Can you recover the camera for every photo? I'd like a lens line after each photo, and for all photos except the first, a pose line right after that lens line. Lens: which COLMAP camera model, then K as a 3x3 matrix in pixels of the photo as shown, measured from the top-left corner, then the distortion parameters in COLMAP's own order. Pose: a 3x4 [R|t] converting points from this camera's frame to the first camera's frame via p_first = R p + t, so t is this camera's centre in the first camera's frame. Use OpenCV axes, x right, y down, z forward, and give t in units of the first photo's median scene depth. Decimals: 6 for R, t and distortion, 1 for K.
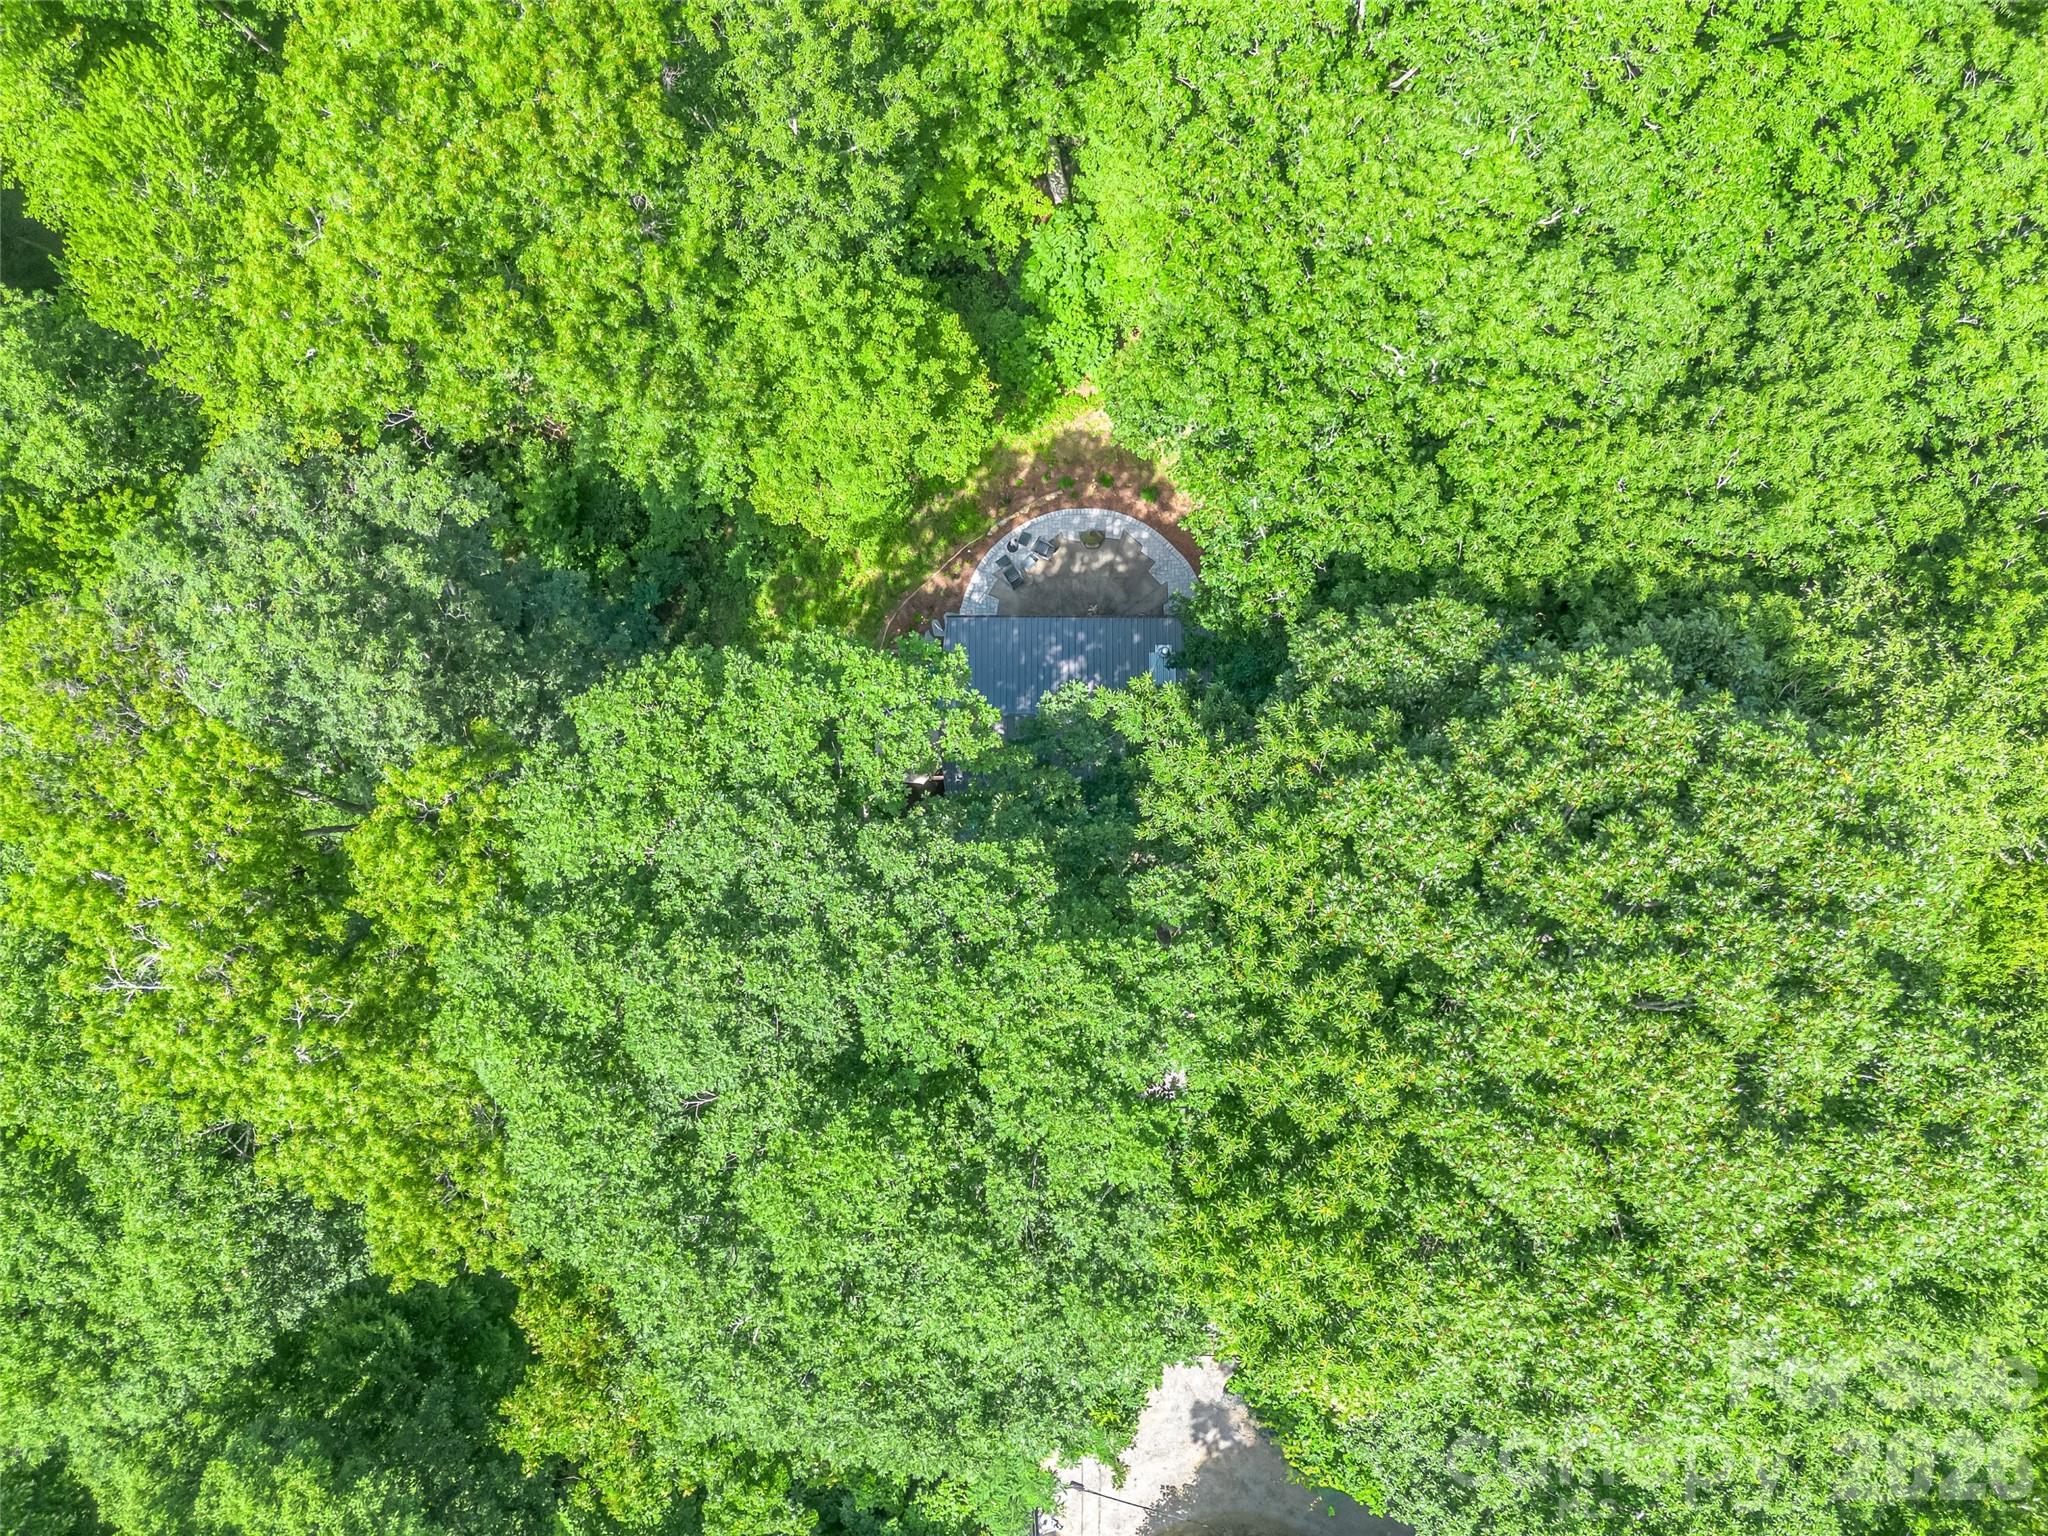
lens RADIAL K [[1499.6, 0, 1032.4], [0, 1499.6, 754.1], [0, 0, 1]] dist [0.058833, -0.047401]
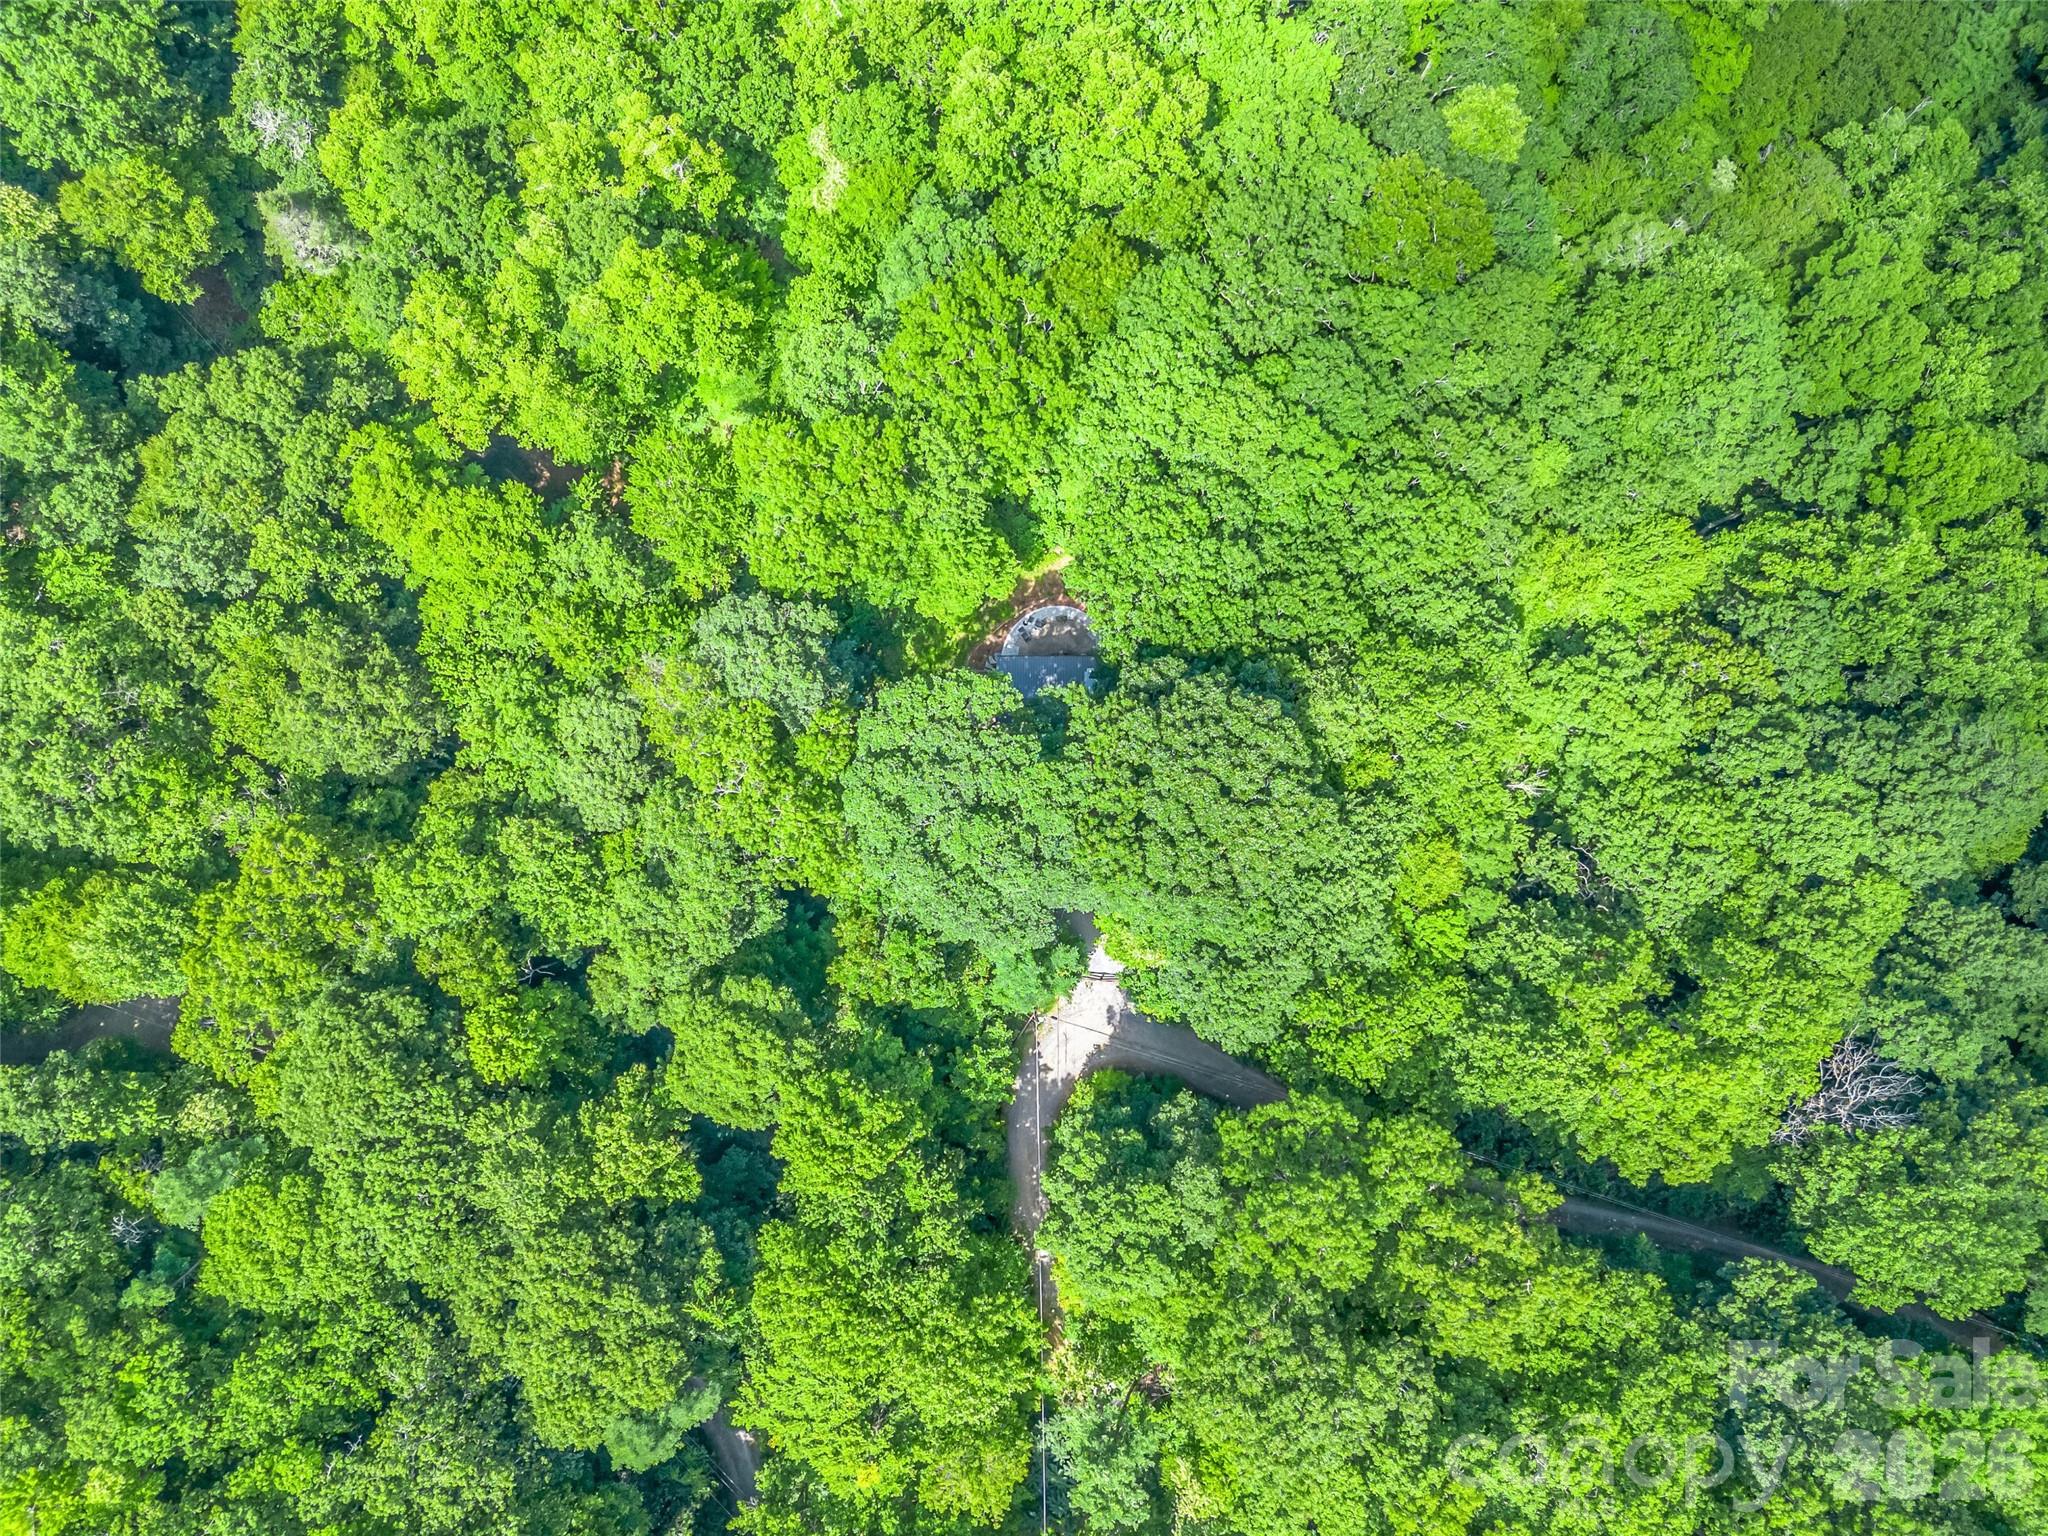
lens RADIAL K [[1499.6, 0, 1017.9], [0, 1499.6, 774.1], [0, 0, 1]] dist [0.058833, -0.047401]
pose [[0.999910, -0.003665, -0.012928, 0.005834], [0.003837, 0.999904, 0.013336, 0.084304], [0.012878, -0.013385, 0.999827, -1.875858]]
